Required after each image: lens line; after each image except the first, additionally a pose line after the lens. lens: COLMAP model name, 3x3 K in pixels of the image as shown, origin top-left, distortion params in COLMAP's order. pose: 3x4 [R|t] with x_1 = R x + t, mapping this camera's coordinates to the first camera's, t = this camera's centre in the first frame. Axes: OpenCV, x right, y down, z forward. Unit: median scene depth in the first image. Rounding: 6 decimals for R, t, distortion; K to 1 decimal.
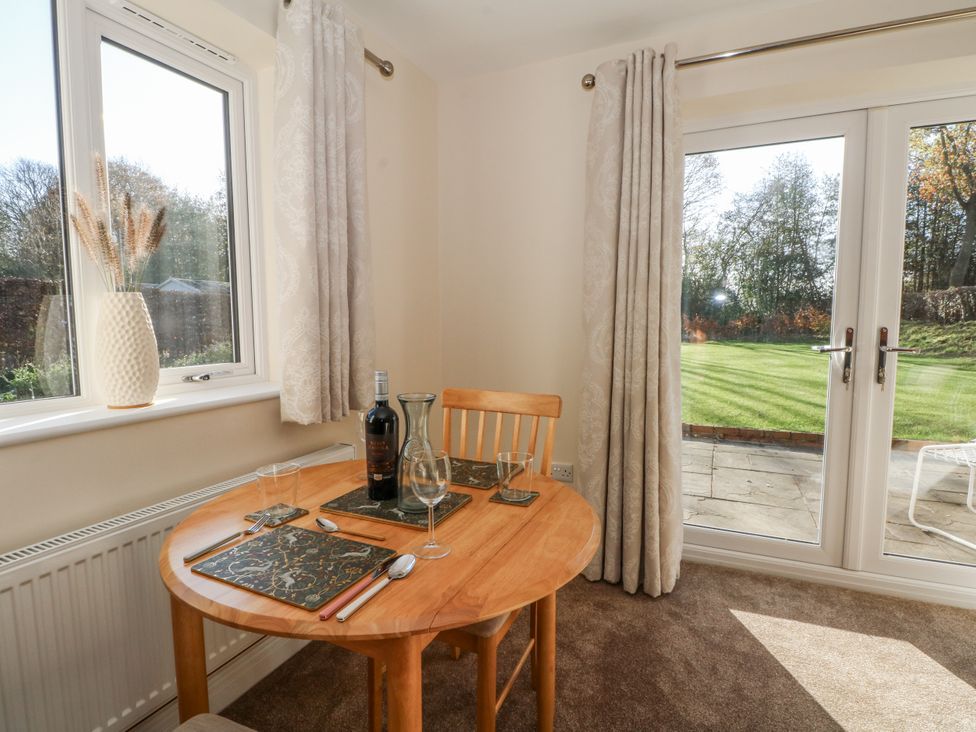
lens RADIAL K [[510.0, 0, 485.3], [0, 510.0, 366.5], [0, 0, 1]] dist [-0.000414, -0.010527]
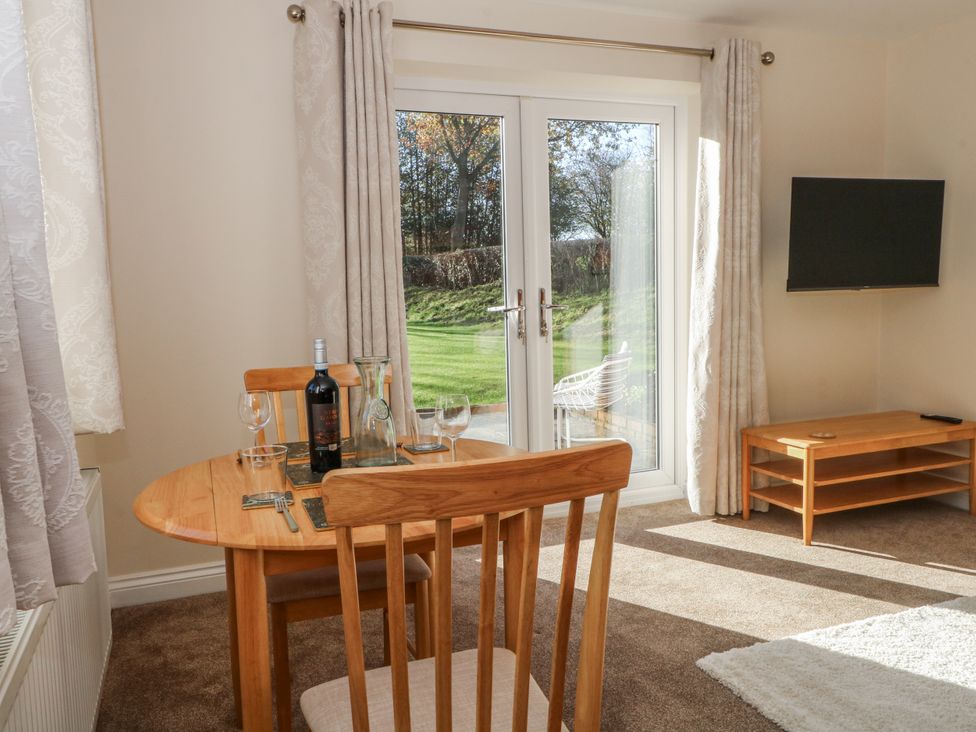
lens RADIAL K [[765.9, 0, 491.5], [0, 765.9, 368.1], [0, 0, 1]] dist [0.001272, 0.004431]
pose [[0.690669, -0.095670, 0.716815, -0.723884], [0.090808, 0.994838, 0.045280, 0.019686], [-0.717447, 0.033819, 0.695791, -0.168445]]
